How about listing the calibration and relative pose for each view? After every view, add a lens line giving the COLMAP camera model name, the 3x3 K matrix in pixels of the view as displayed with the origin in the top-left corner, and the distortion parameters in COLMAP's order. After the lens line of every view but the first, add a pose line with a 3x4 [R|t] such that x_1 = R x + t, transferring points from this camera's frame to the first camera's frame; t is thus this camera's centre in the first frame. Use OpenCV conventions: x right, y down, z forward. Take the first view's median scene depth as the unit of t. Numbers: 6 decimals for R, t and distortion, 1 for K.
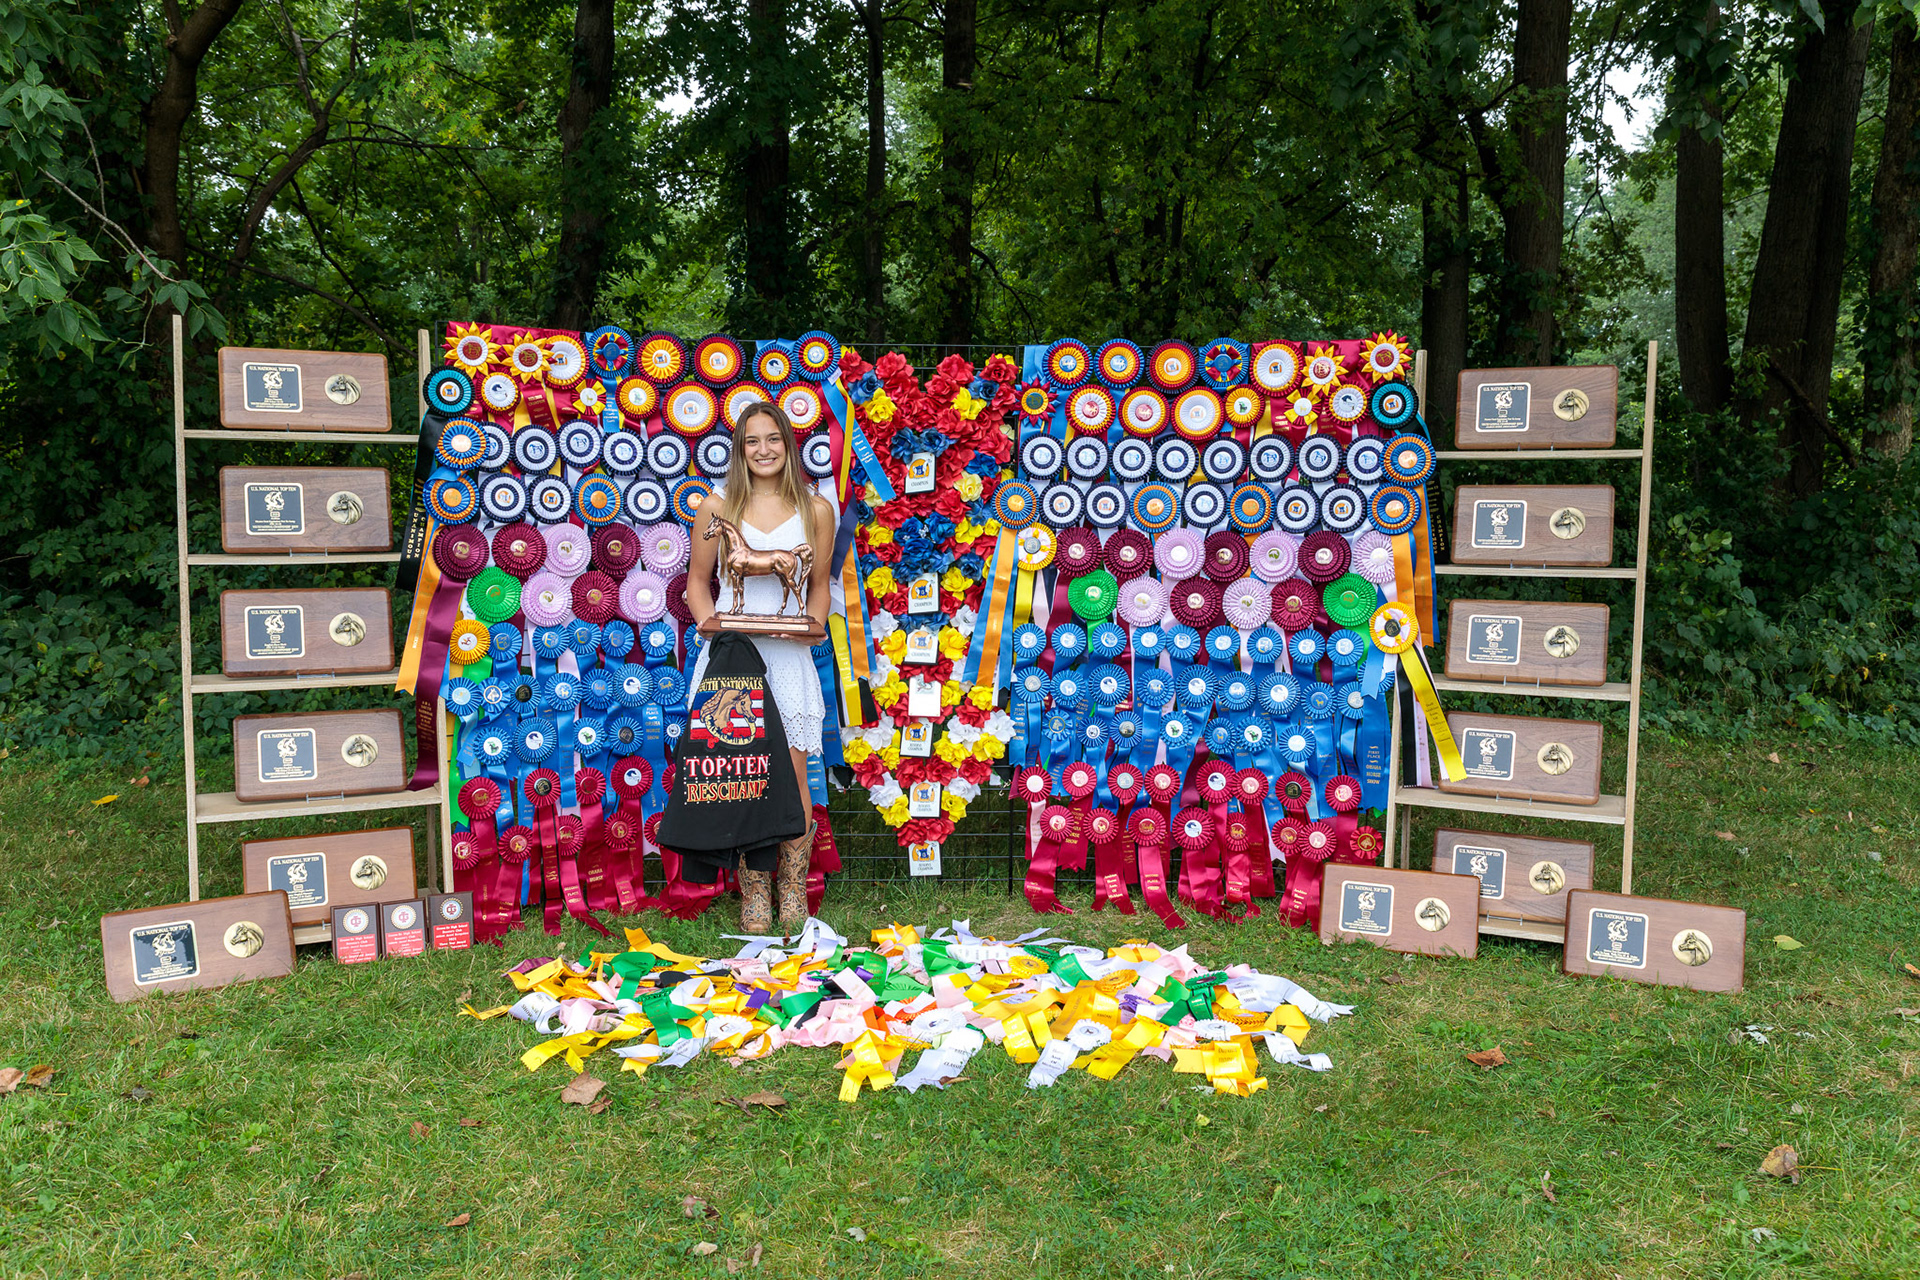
lens RADIAL K [[1412.5, 0, 958.7], [0, 1412.5, 630.1], [0, 0, 1]] dist [-0.022265, 0.012452]
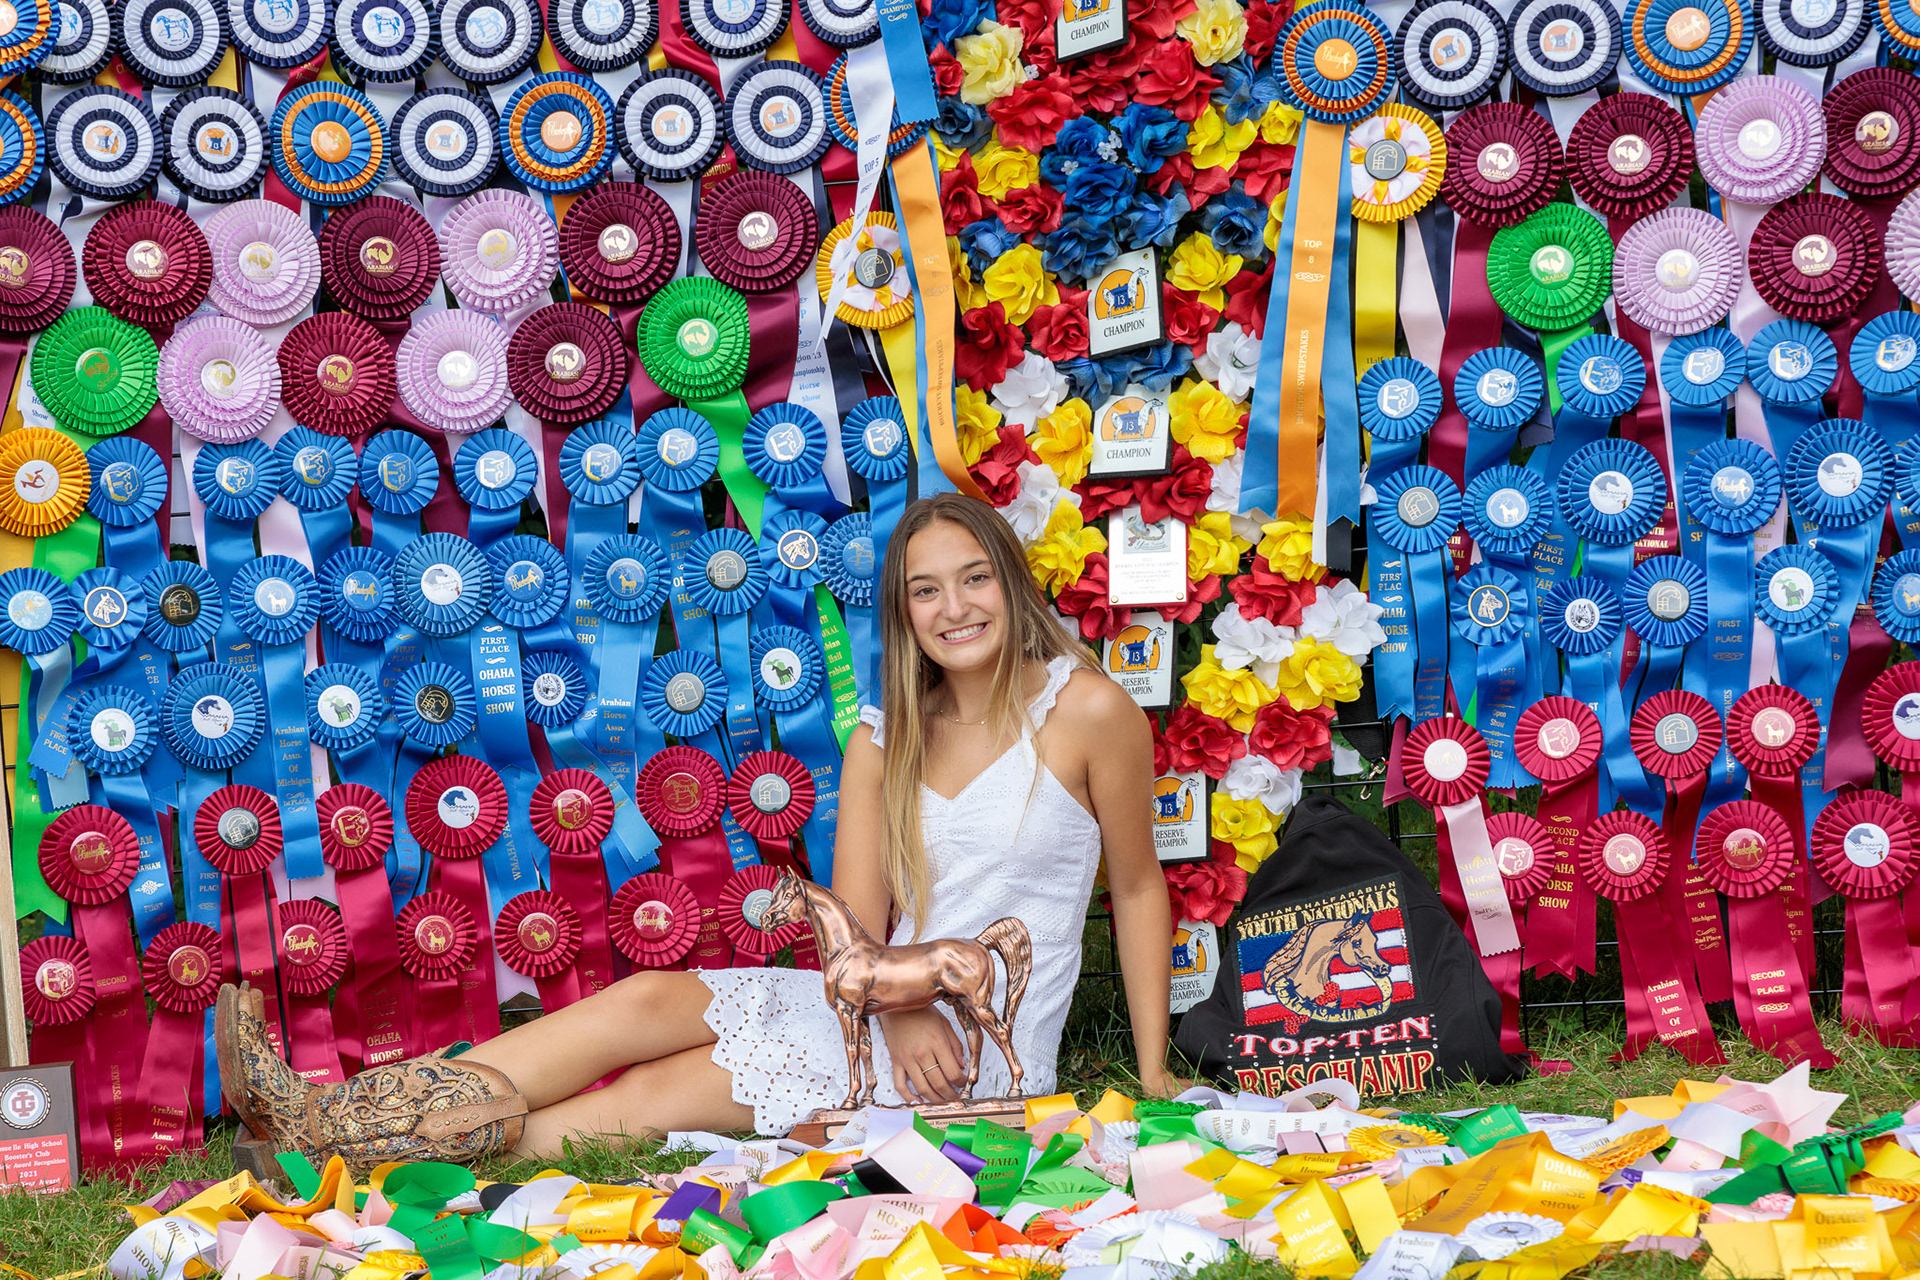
lens RADIAL K [[3559.4, 0, 982.2], [0, 3559.4, 639.1], [0, 0, 1]] dist [-0.013587, 0.068431]
pose [[0.982312, -0.081432, -0.168618, 0.100795], [0.070418, 0.995037, -0.070308, 0.140870], [0.173506, 0.057191, 0.983171, -0.002096]]
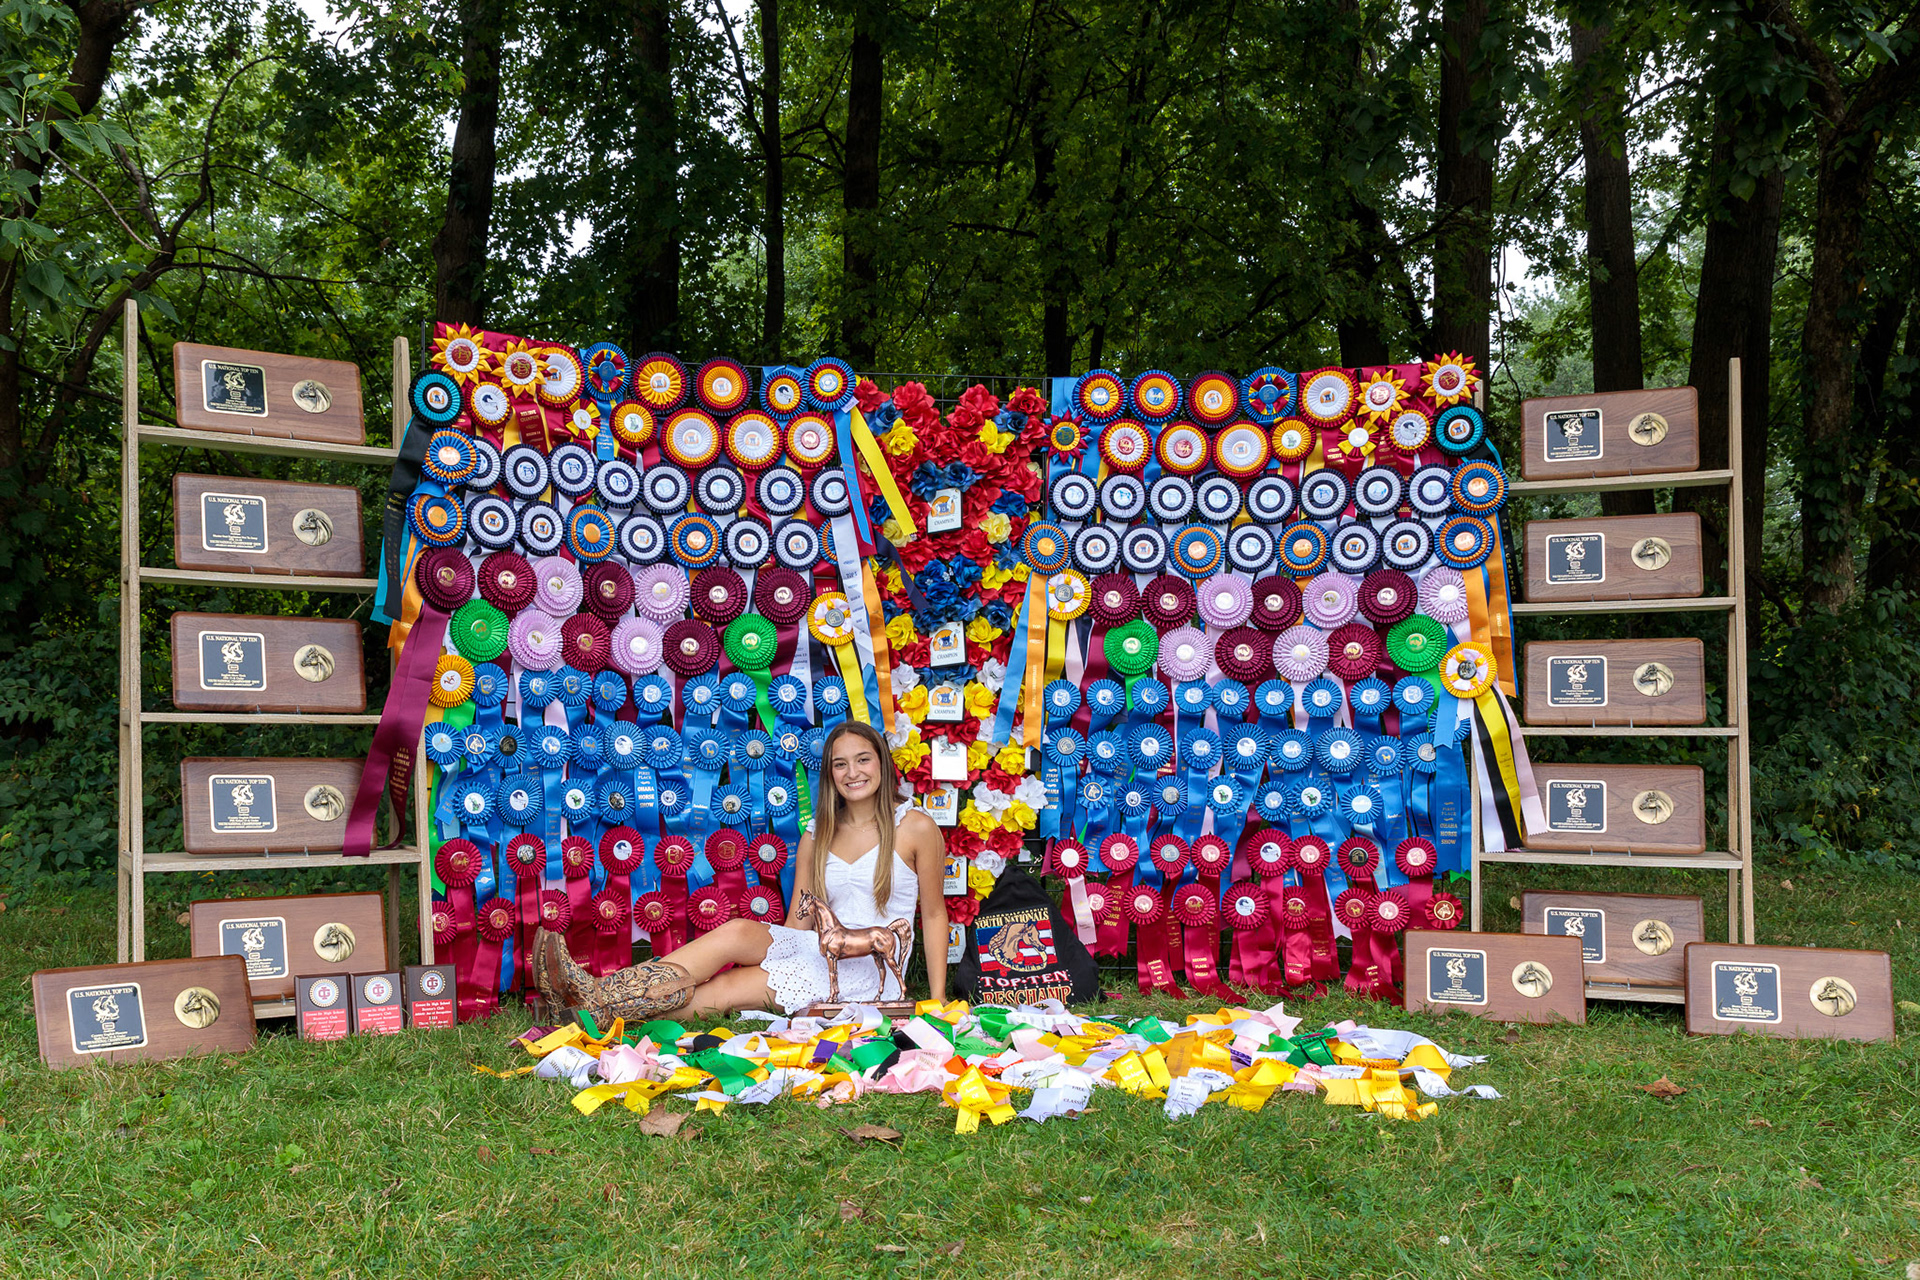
lens RADIAL K [[1516.6, 0, 878.5], [0, 1516.6, 743.4], [0, 0, 1]] dist [-0.002391, 0.006206]
pose [[0.998027, -0.005266, 0.062559, -0.131980], [0.010734, 0.996116, -0.087389, 0.123528], [-0.061855, 0.087888, 0.994208, 0.044407]]
